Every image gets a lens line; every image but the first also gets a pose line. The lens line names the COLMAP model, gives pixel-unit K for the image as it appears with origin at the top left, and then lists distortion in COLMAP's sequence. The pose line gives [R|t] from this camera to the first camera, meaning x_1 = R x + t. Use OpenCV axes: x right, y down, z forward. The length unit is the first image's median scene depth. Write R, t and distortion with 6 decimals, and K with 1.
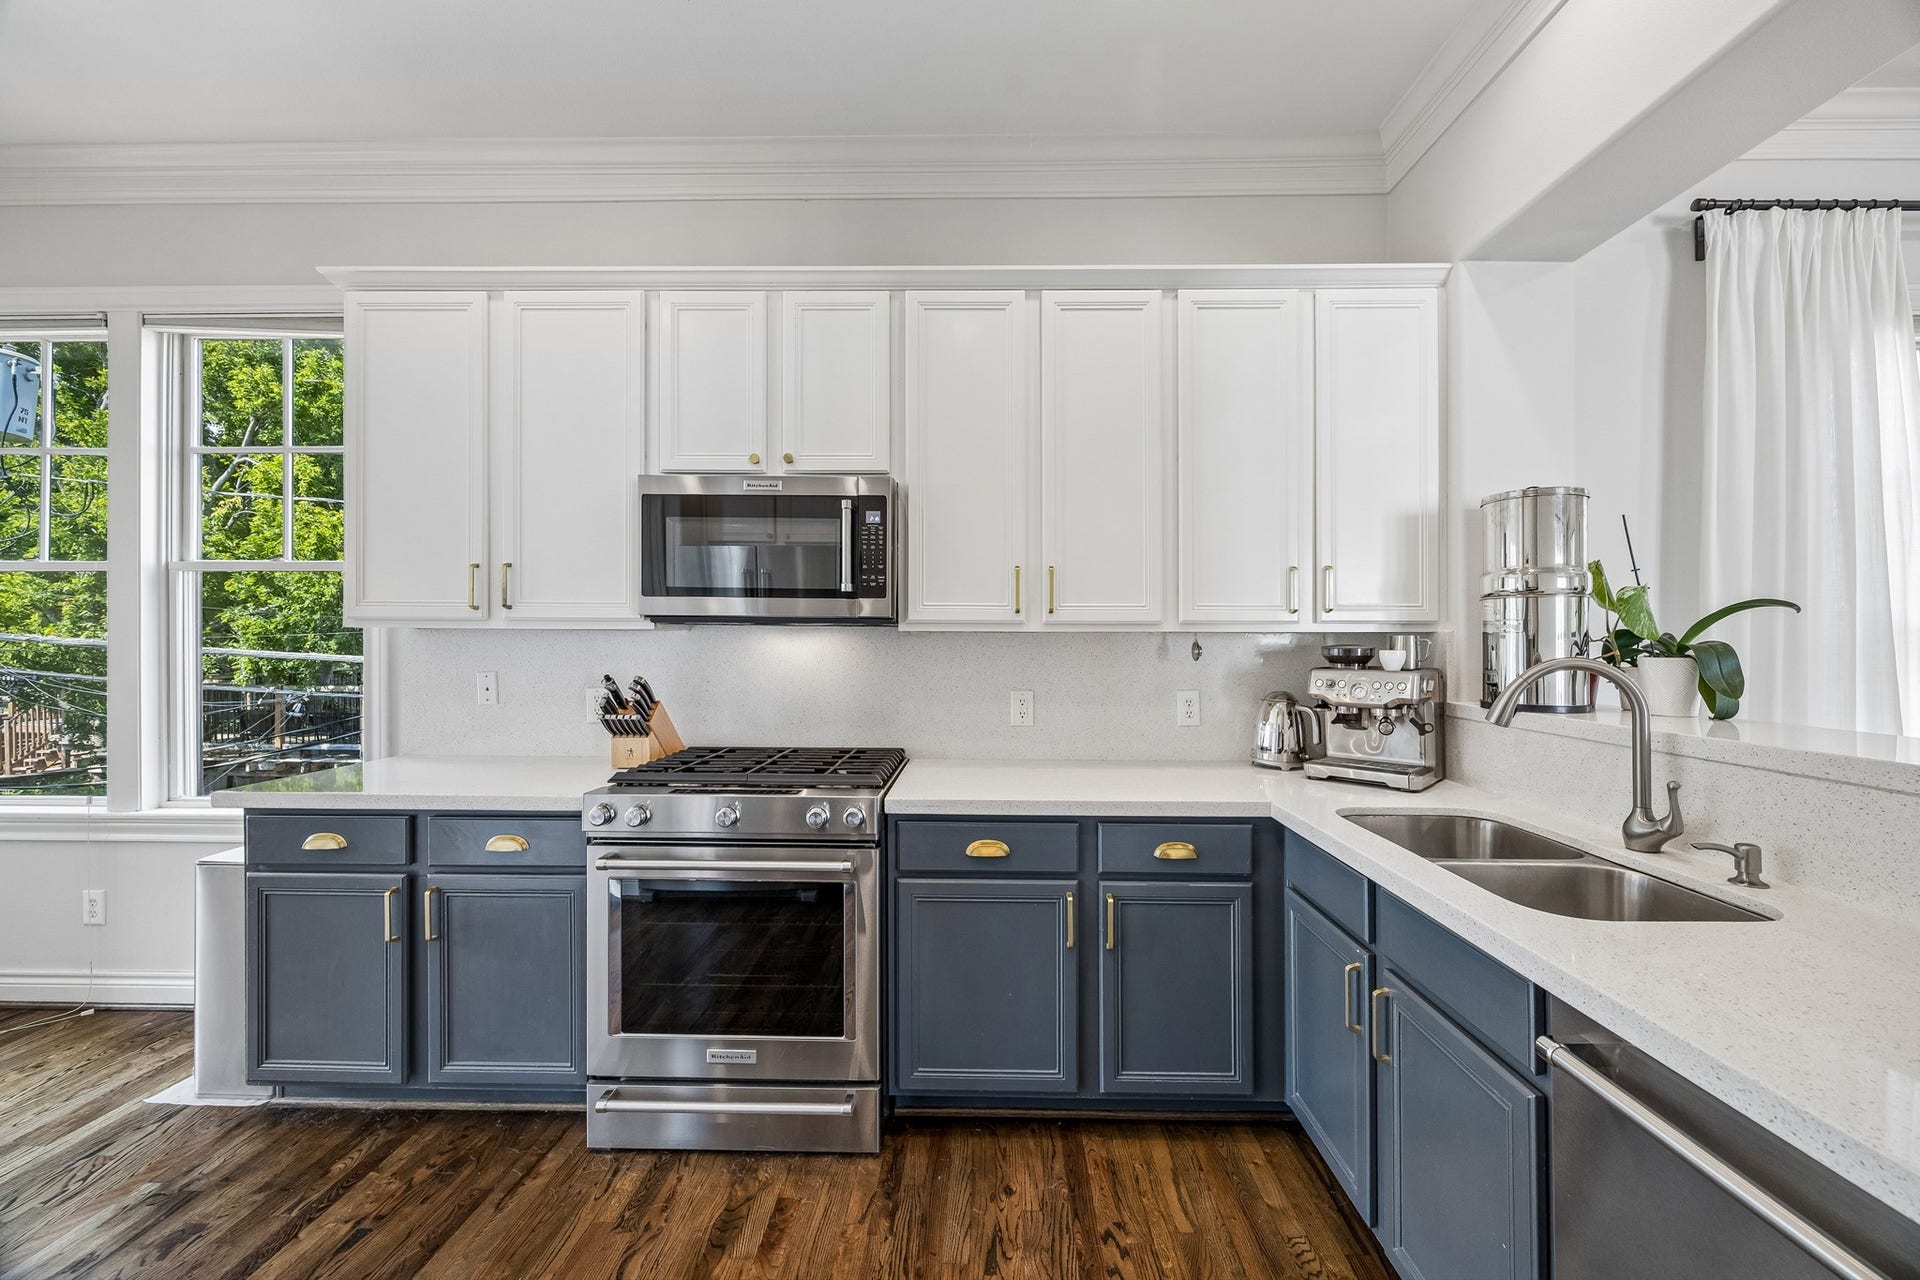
lens RADIAL K [[746.2, 0, 980.6], [0, 746.2, 637.7], [0, 0, 1]] dist [0.000504, 0.000346]
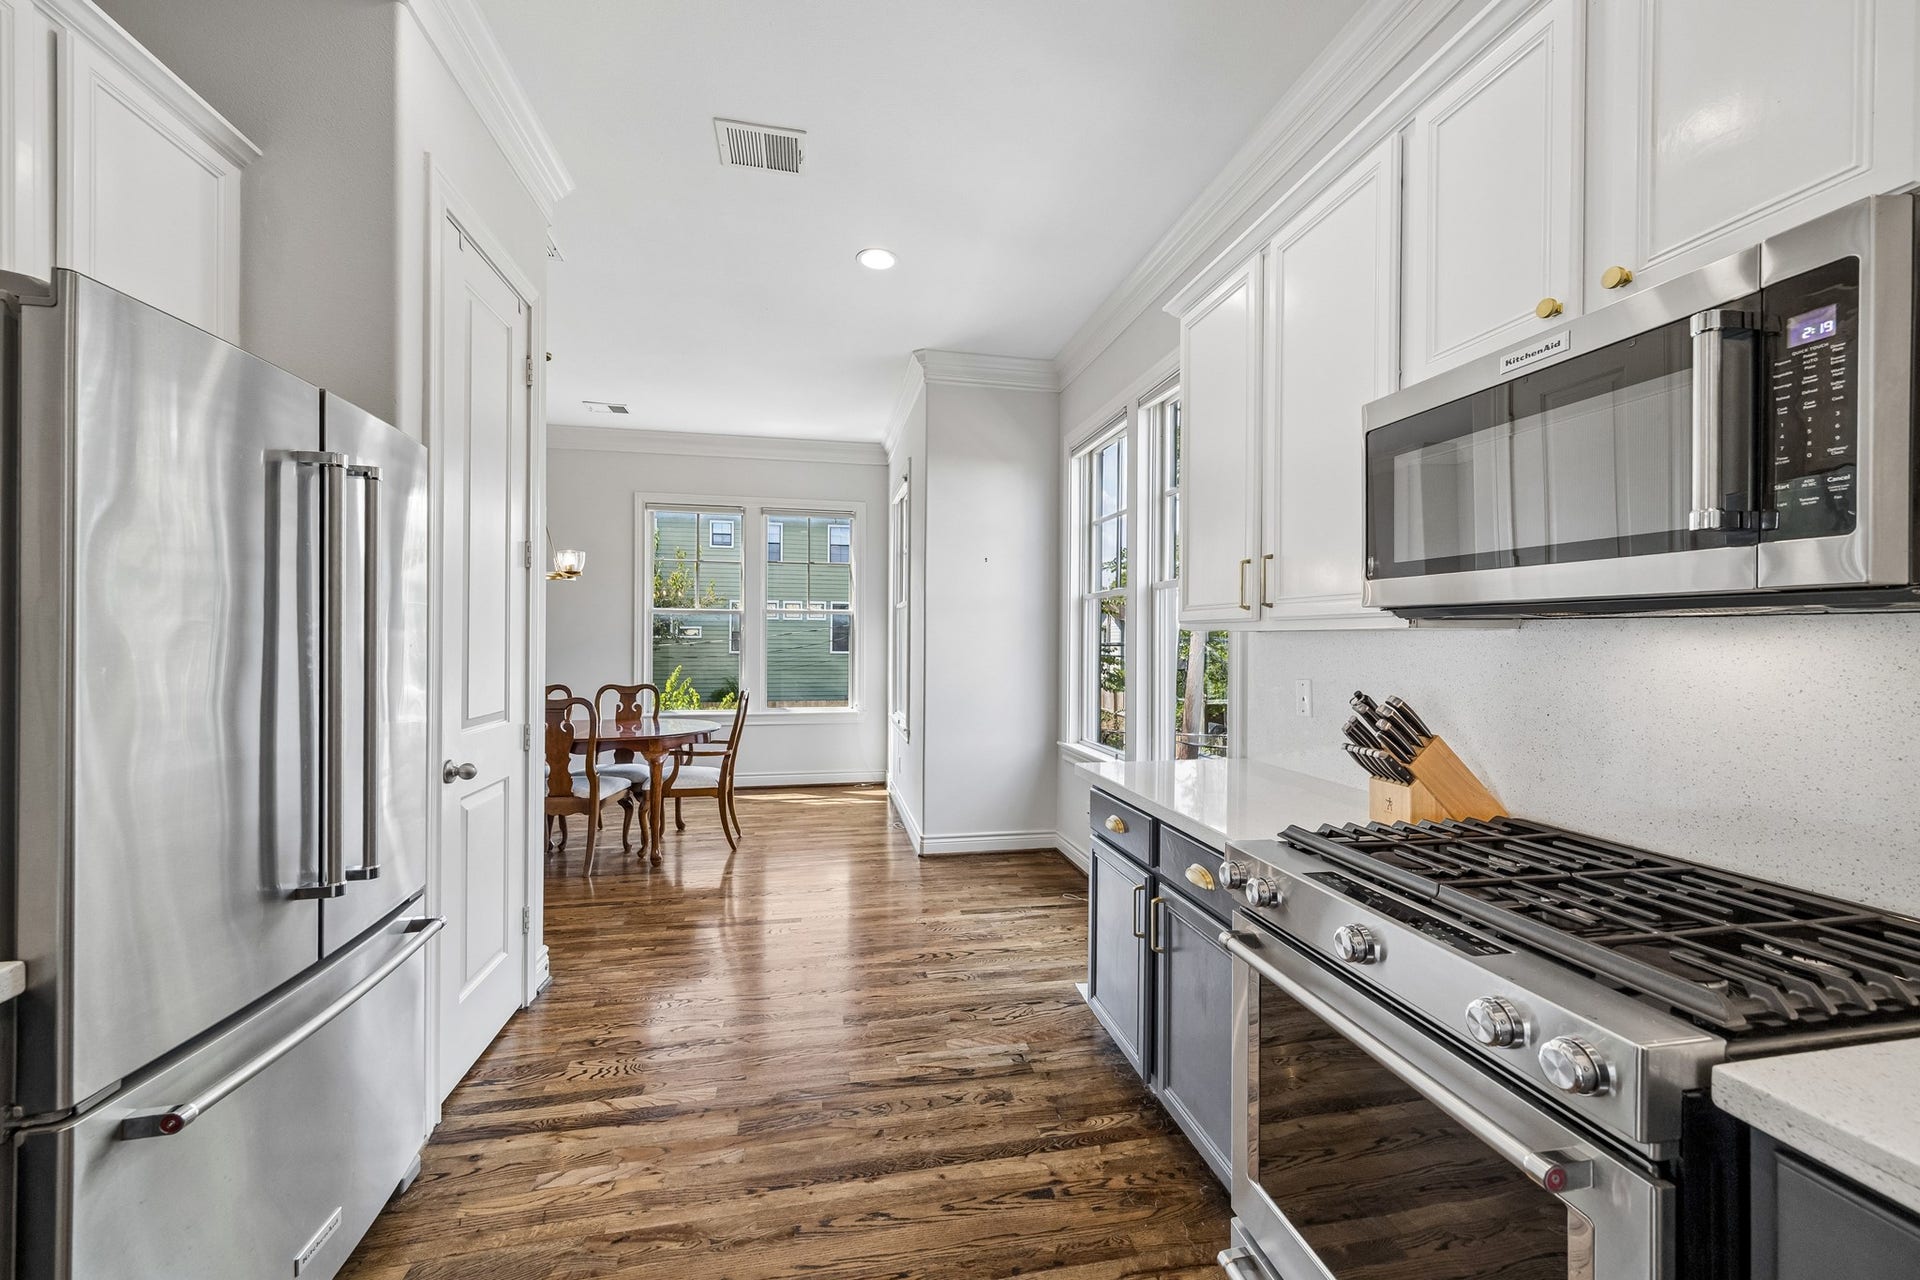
lens RADIAL K [[745.4, 0, 961.7], [0, 745.4, 645.6], [0, 0, 1]] dist [0.001837, 0.000057]
pose [[0.212627, 0.006326, -0.977113, 0.141223], [-0.005932, 0.999969, 0.005183, 0.003845], [0.977115, 0.004694, 0.212658, 0.489425]]
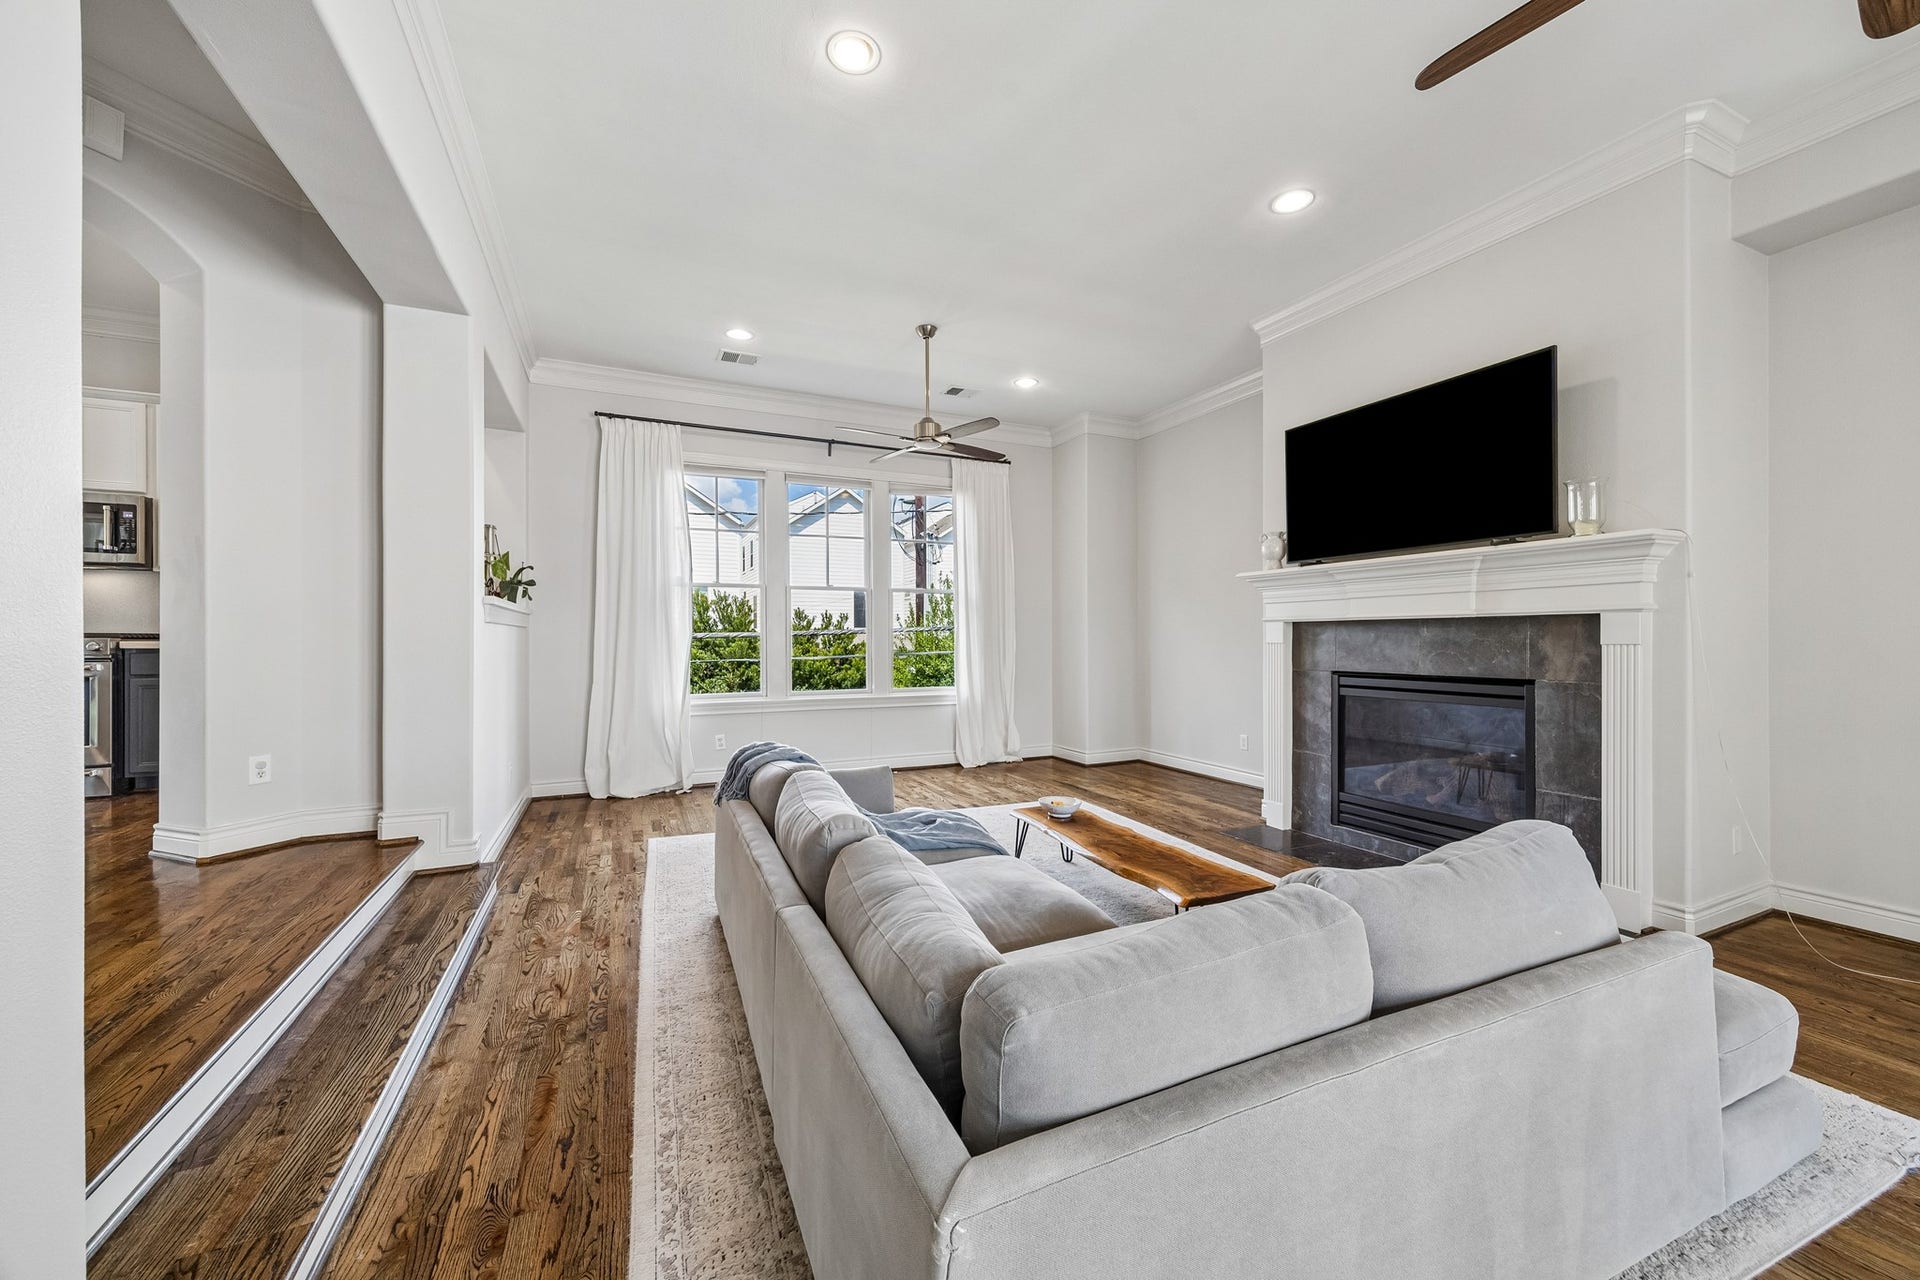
lens RADIAL K [[746.2, 0, 980.6], [0, 746.2, 637.7], [0, 0, 1]] dist [0.000504, 0.000346]
pose [[0.896504, -0.002462, 0.443028, 1.062474], [0.003362, 0.999994, -0.001247, 0.191467], [-0.443022, 0.002608, 0.896507, -1.915681]]
